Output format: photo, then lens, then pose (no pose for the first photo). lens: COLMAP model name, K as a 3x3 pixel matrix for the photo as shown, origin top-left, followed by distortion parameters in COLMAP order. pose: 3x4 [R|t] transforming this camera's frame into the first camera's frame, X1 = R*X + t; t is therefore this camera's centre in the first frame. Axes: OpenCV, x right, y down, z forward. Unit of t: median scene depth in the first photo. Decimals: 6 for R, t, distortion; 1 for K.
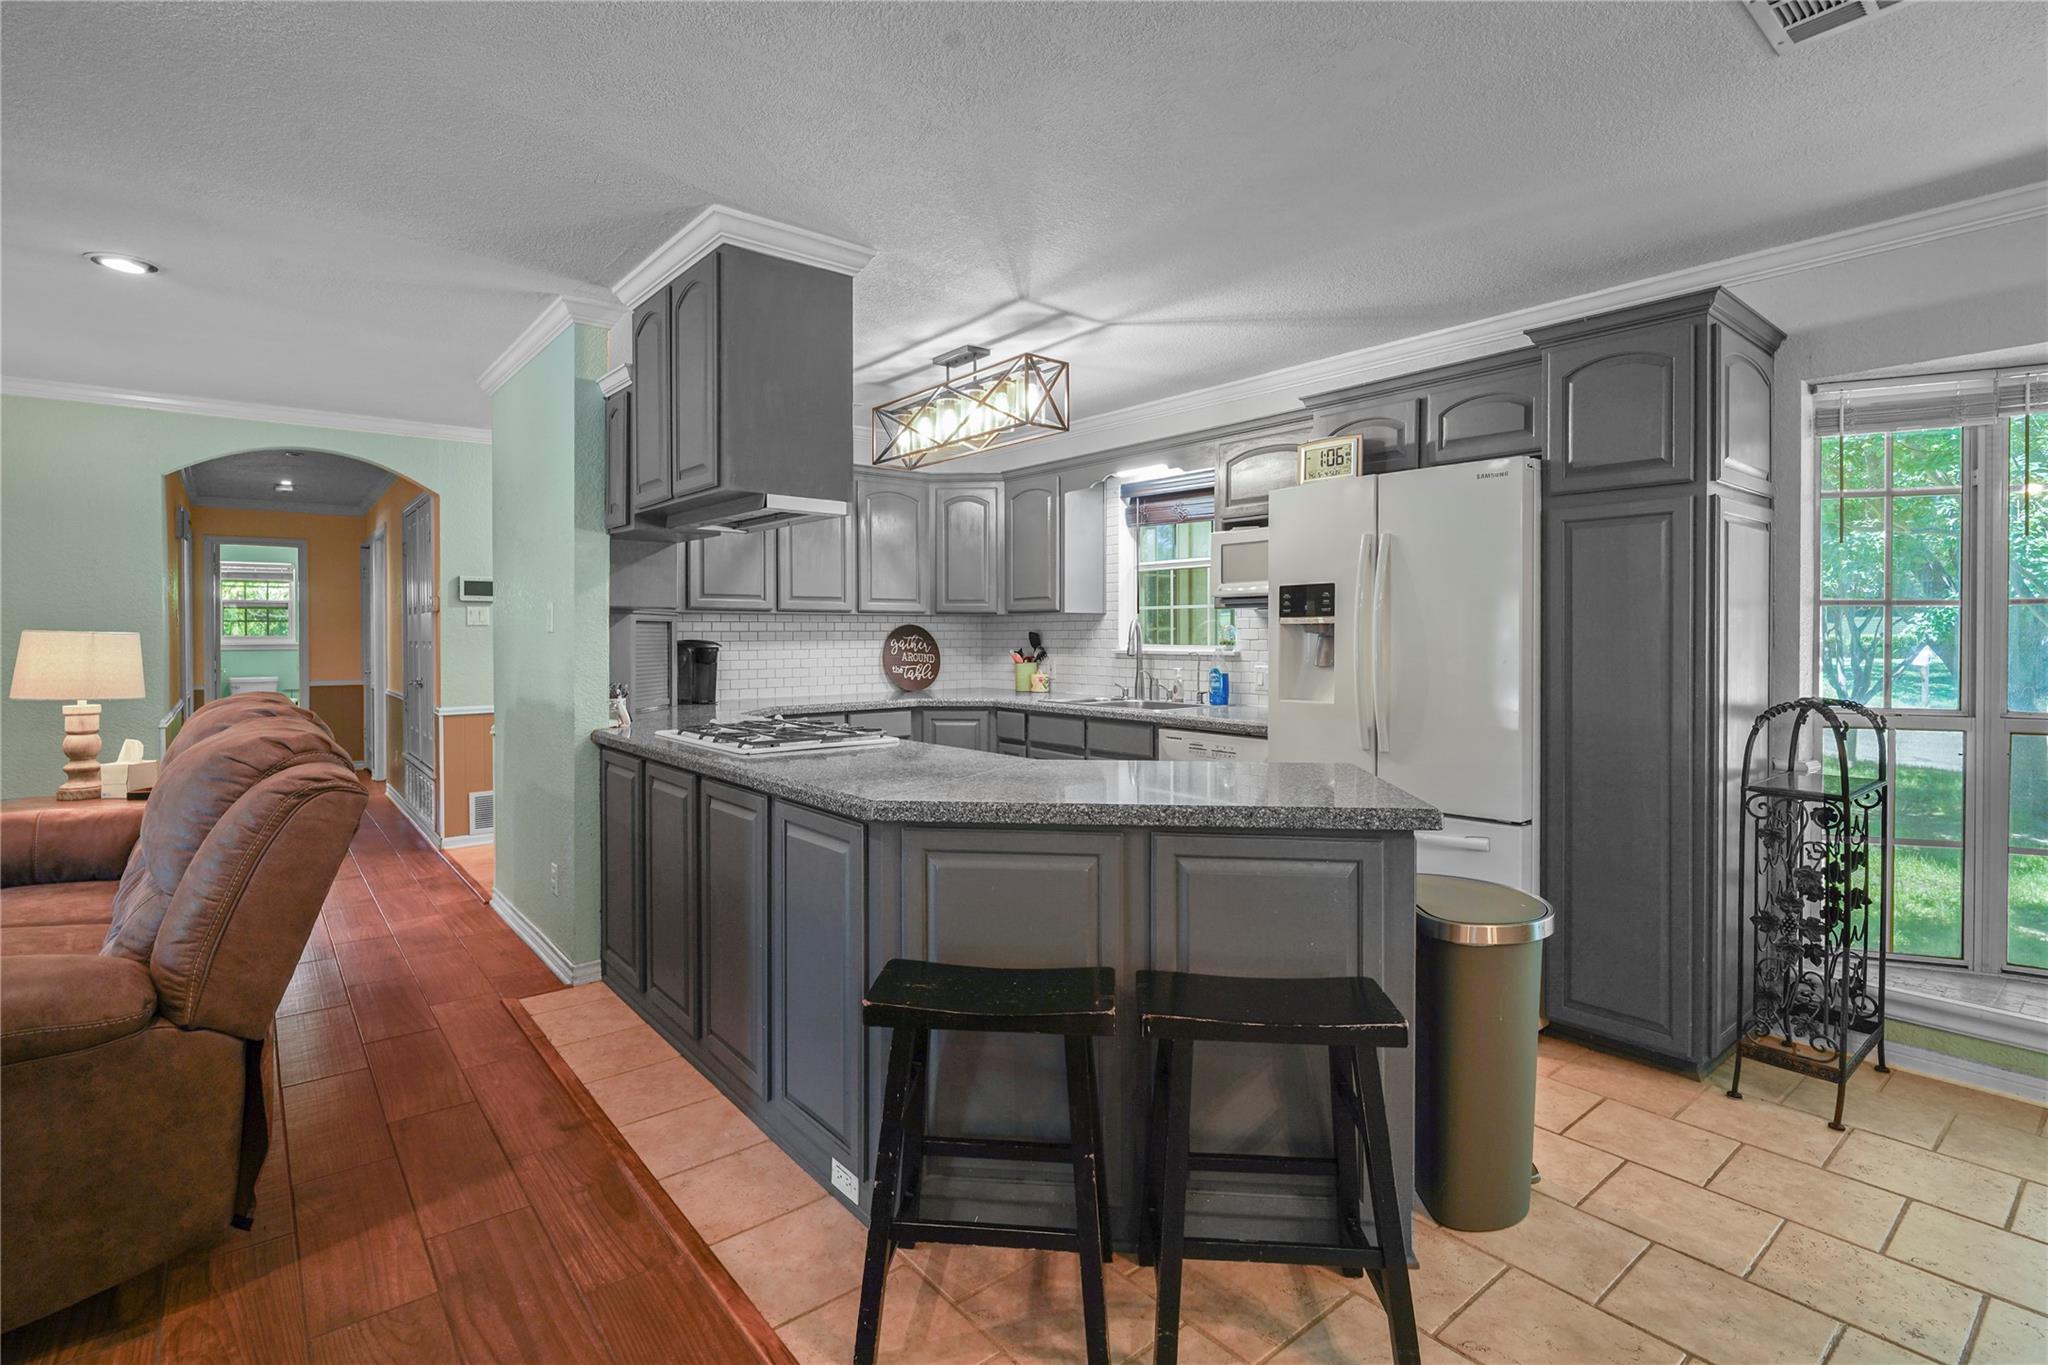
lens RADIAL K [[980.6, 0, 1002.3], [0, 980.6, 644.2], [0, 0, 1]] dist [0.002115, 0.000193]
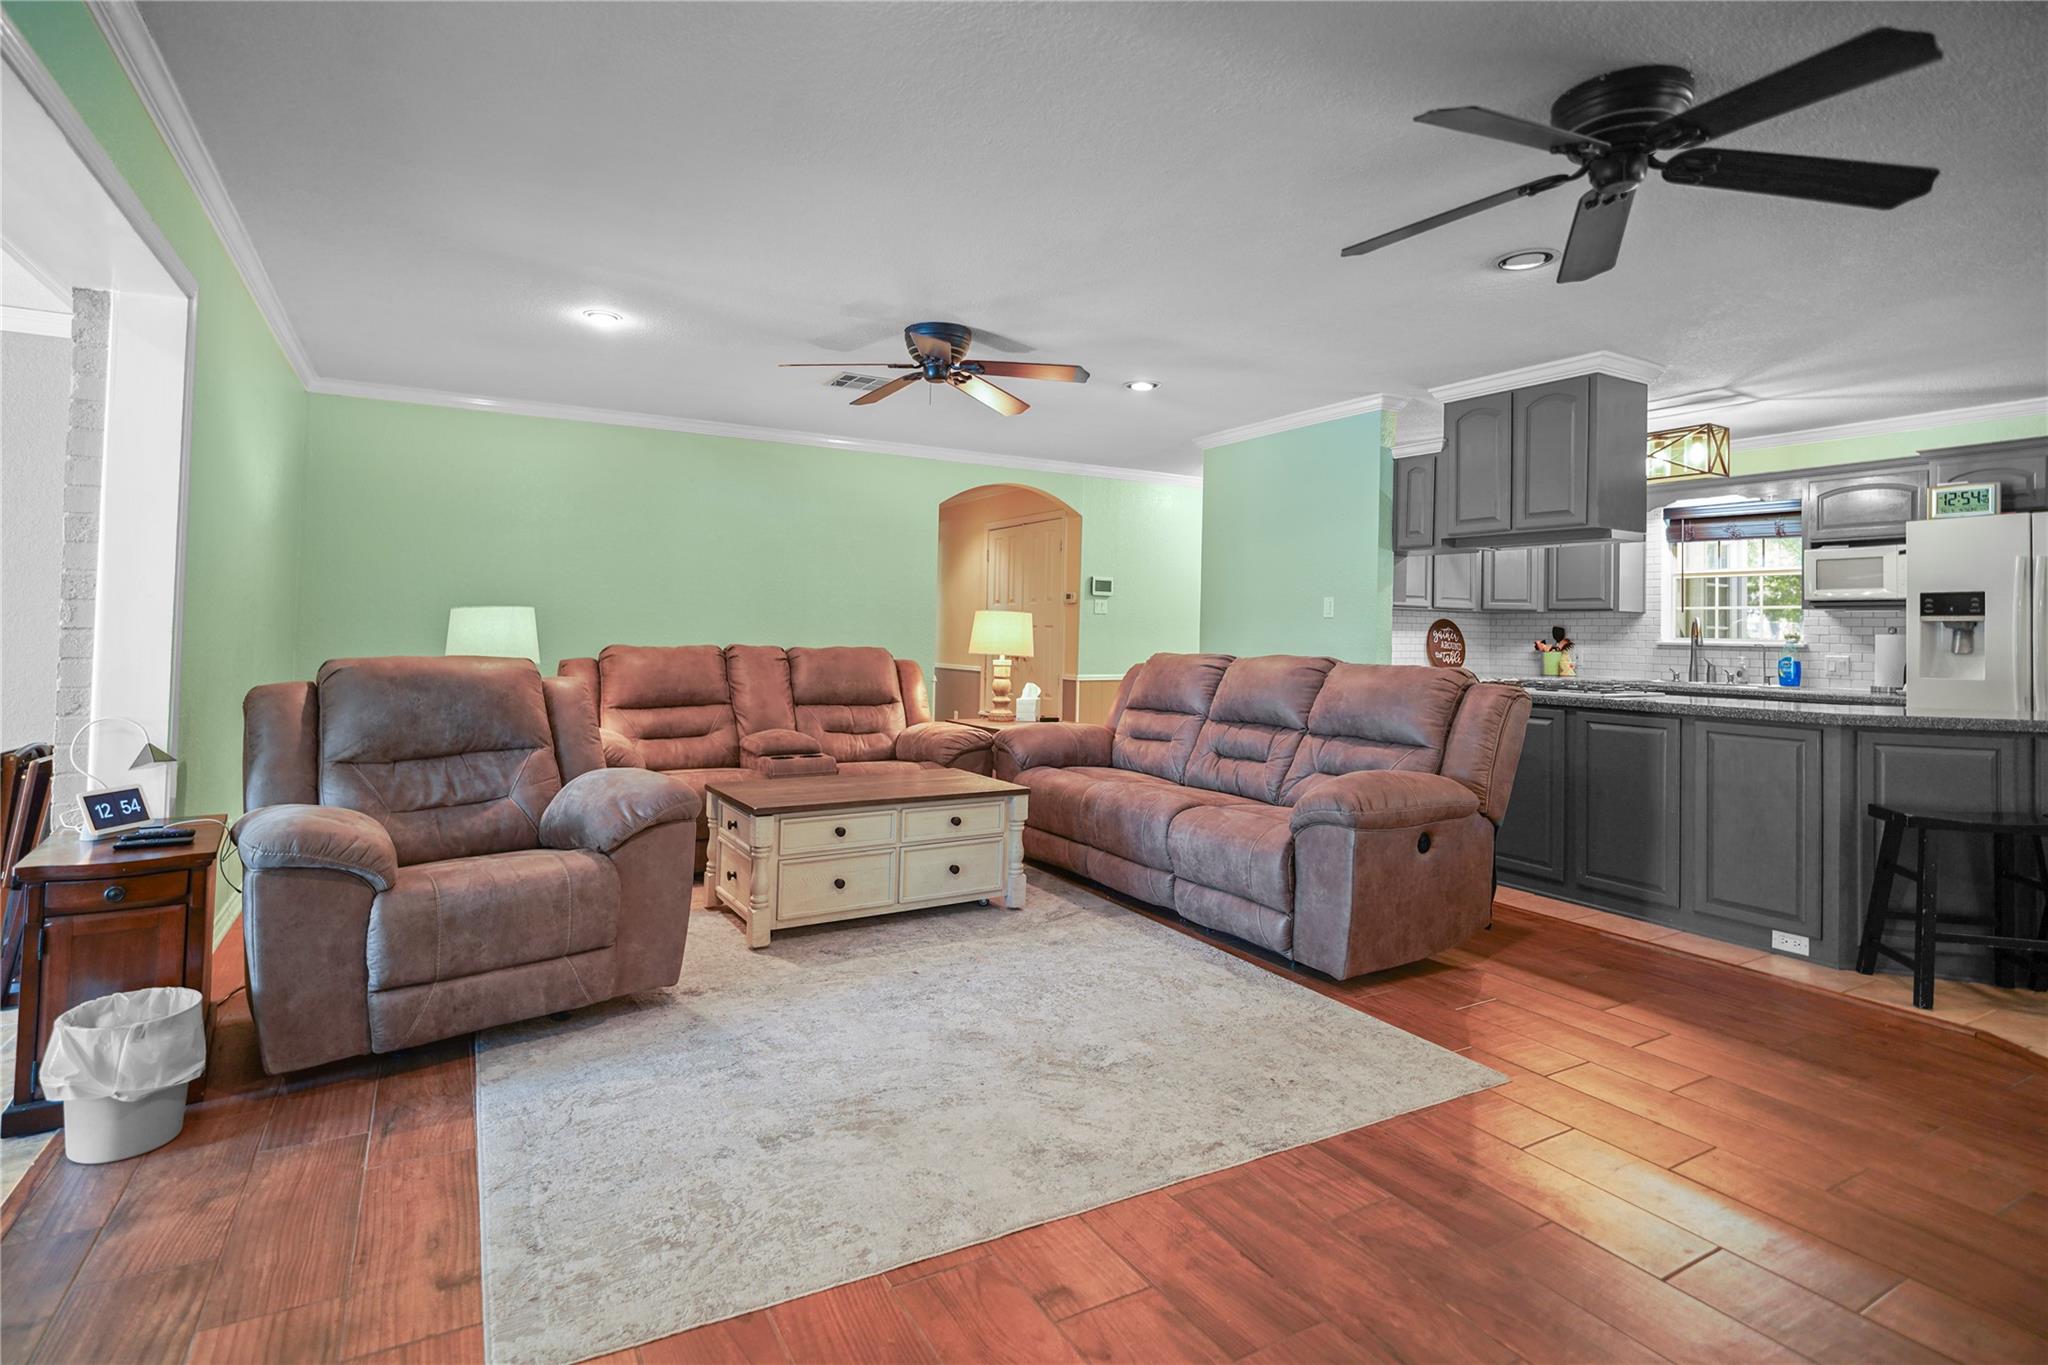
lens RADIAL K [[975.6, 0, 1017.4], [0, 975.6, 616.2], [0, 0, 1]] dist [-0.000528, -0.000313]
pose [[0.983863, 0.018235, -0.177993, -0.569227], [-0.023205, 0.999396, -0.025882, 0.029354], [0.177414, 0.029594, 0.983691, -0.435225]]
